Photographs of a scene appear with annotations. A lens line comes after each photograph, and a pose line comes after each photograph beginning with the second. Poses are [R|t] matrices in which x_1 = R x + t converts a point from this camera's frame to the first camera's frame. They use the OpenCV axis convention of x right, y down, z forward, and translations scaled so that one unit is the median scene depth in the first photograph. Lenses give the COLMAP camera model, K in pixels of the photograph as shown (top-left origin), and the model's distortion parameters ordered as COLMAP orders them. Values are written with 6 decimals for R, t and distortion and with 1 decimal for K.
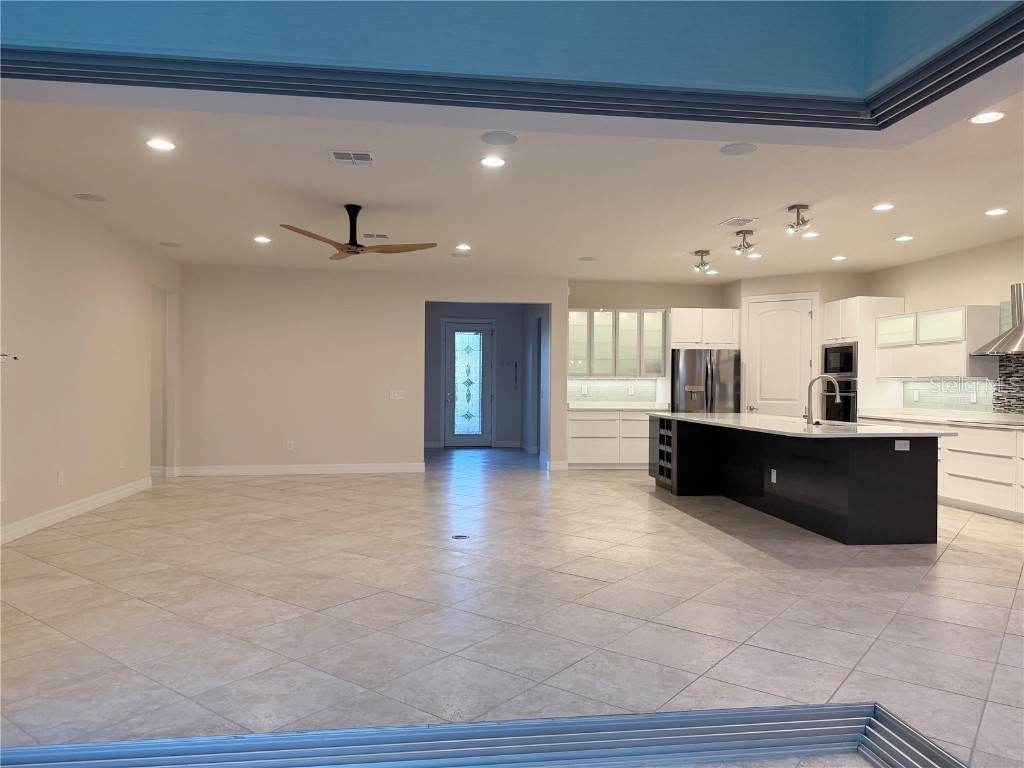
lens RADIAL K [[719.6, 0, 511.0], [0, 719.6, 384.8], [0, 0, 1]] dist [0.075301, -0.108200]
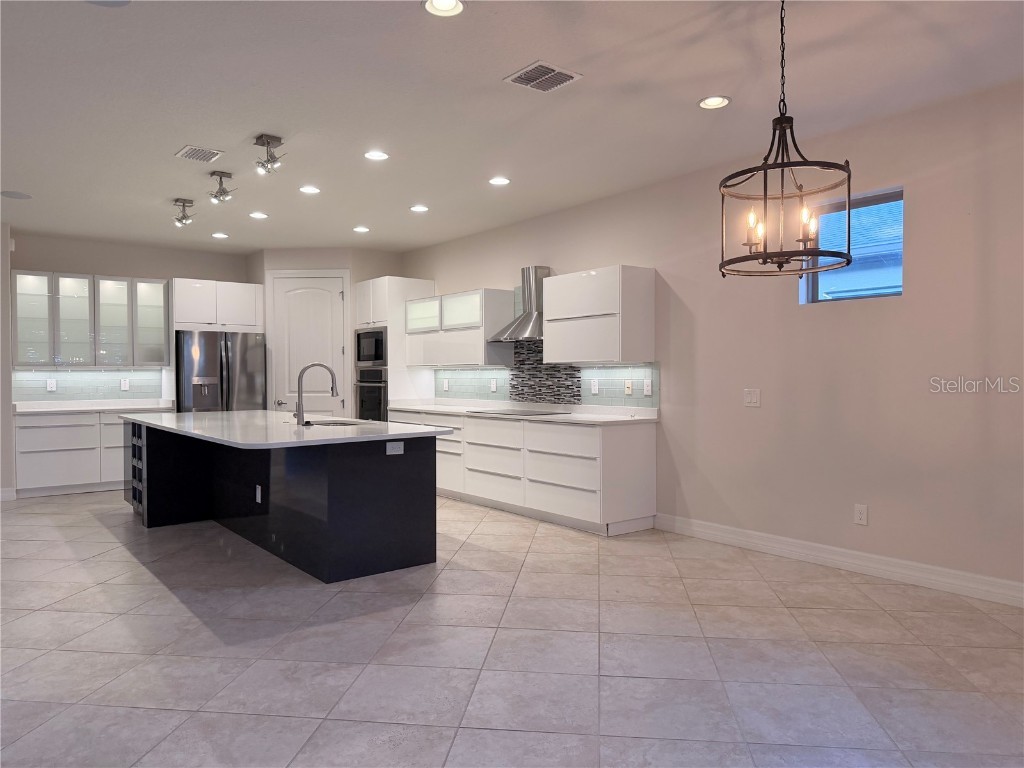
lens RADIAL K [[716.8, 0, 512.3], [0, 716.8, 387.0], [0, 0, 1]] dist [0.108987, -0.171509]
pose [[0.859459, -0.021163, 0.510767, 0.162414], [0.012426, 0.999712, 0.020512, -0.000155], [-0.511054, -0.011282, 0.859474, 0.163284]]
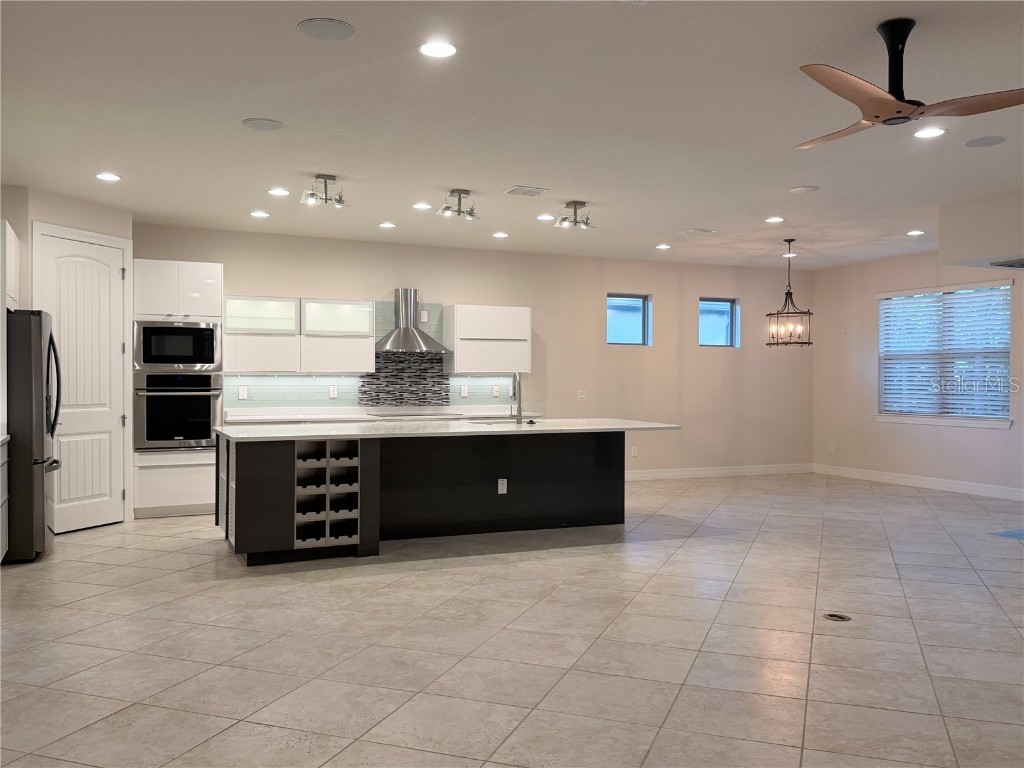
lens RADIAL K [[871.4, 0, 515.2], [0, 871.4, 383.7], [0, 0, 1]] dist [0.155086, -0.269292]
pose [[-0.304382, -0.016734, 0.952403, -0.530371], [-0.004501, 0.999860, 0.016129, -0.013703], [-0.952539, 0.000623, -0.304415, 1.059152]]
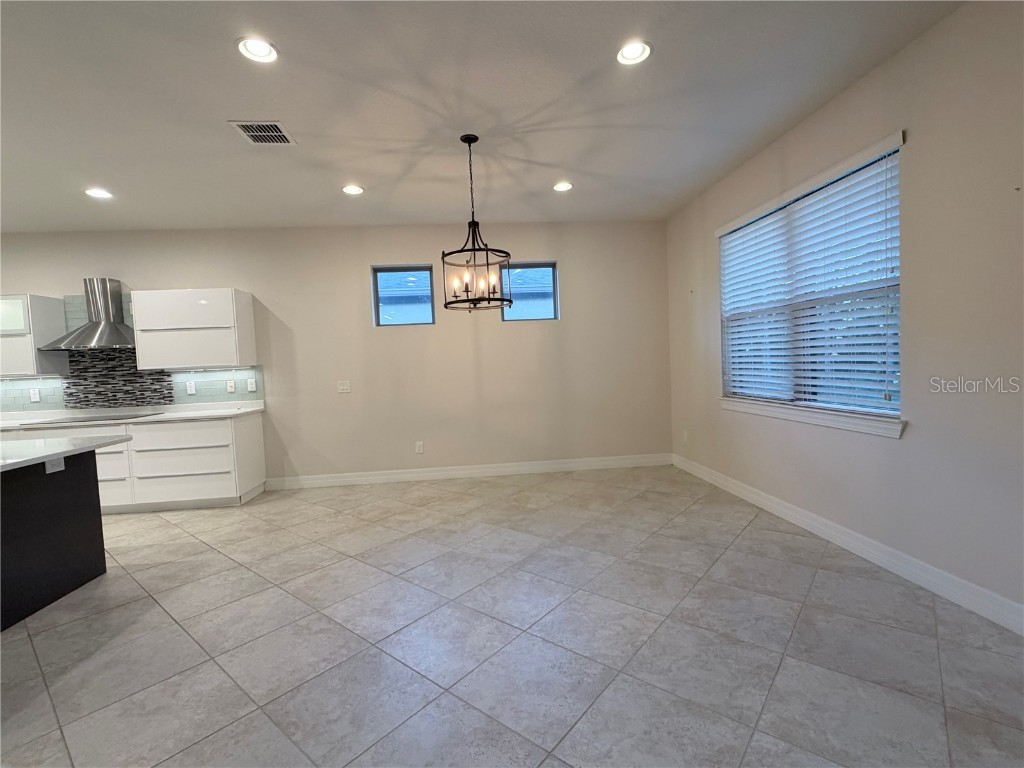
lens RADIAL K [[472.2, 0, 510.5], [0, 472.2, 385.9], [0, 0, 1]] dist [0.000716, 0.000089]
pose [[0.036480, -0.060954, 0.997474, 0.051898], [0.046184, 0.997174, 0.059247, -0.003083], [-0.998267, 0.043906, 0.039192, 0.346499]]
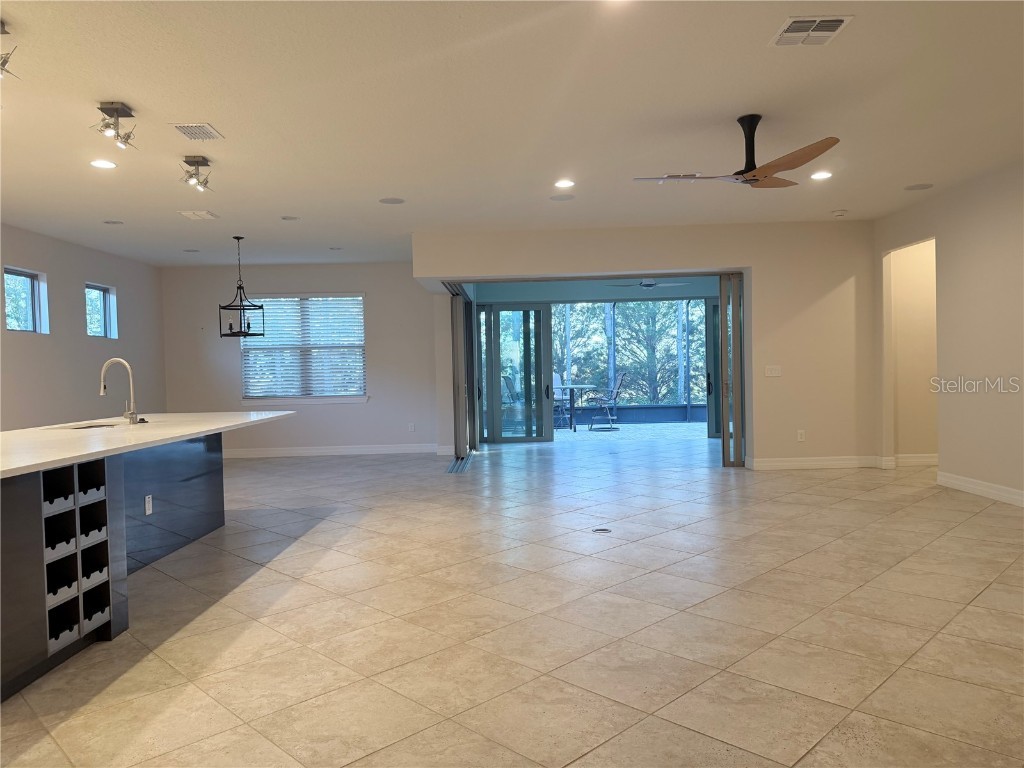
lens RADIAL K [[719.6, 0, 511.0], [0, 719.6, 384.8], [0, 0, 1]] dist [0.075301, -0.108200]
pose [[-0.991500, 0.012355, 0.129518, -0.053913], [0.015812, 0.999545, 0.025690, 0.000358], [-0.129142, 0.027520, -0.991244, 1.319139]]
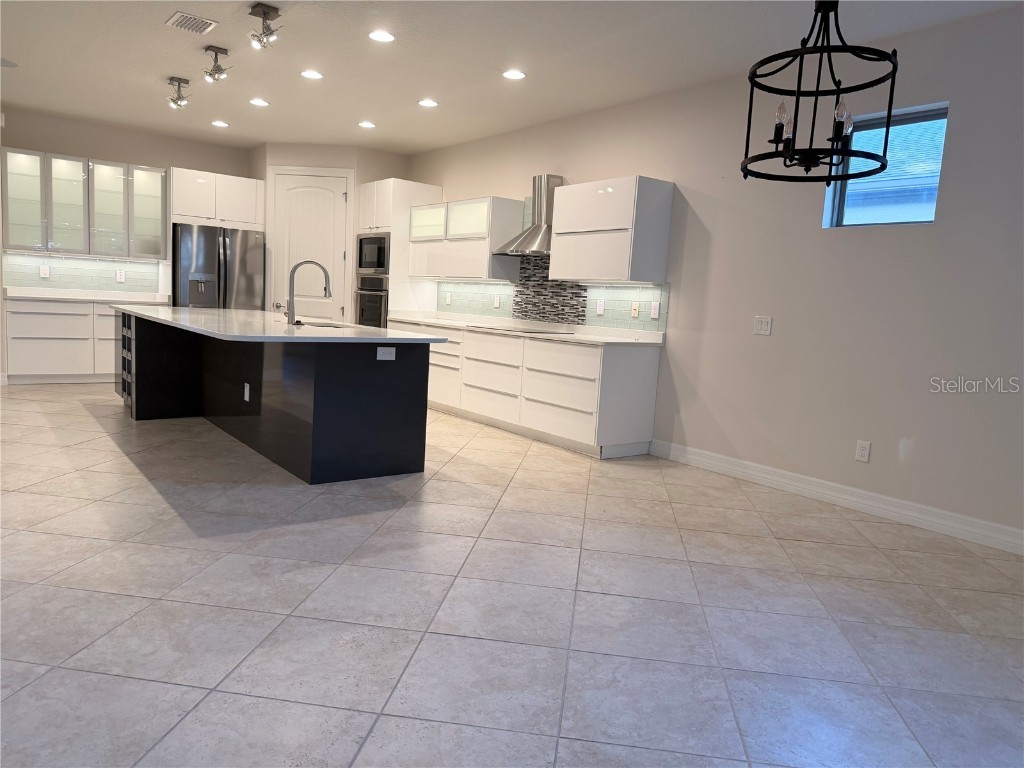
lens RADIAL K [[716.8, 0, 512.3], [0, 716.8, 387.0], [0, 0, 1]] dist [0.108987, -0.171509]
pose [[0.866223, -0.017581, 0.499349, 0.180759], [-0.050324, 0.991229, 0.122197, 0.011774], [-0.497117, -0.130979, 0.857741, 0.177807]]
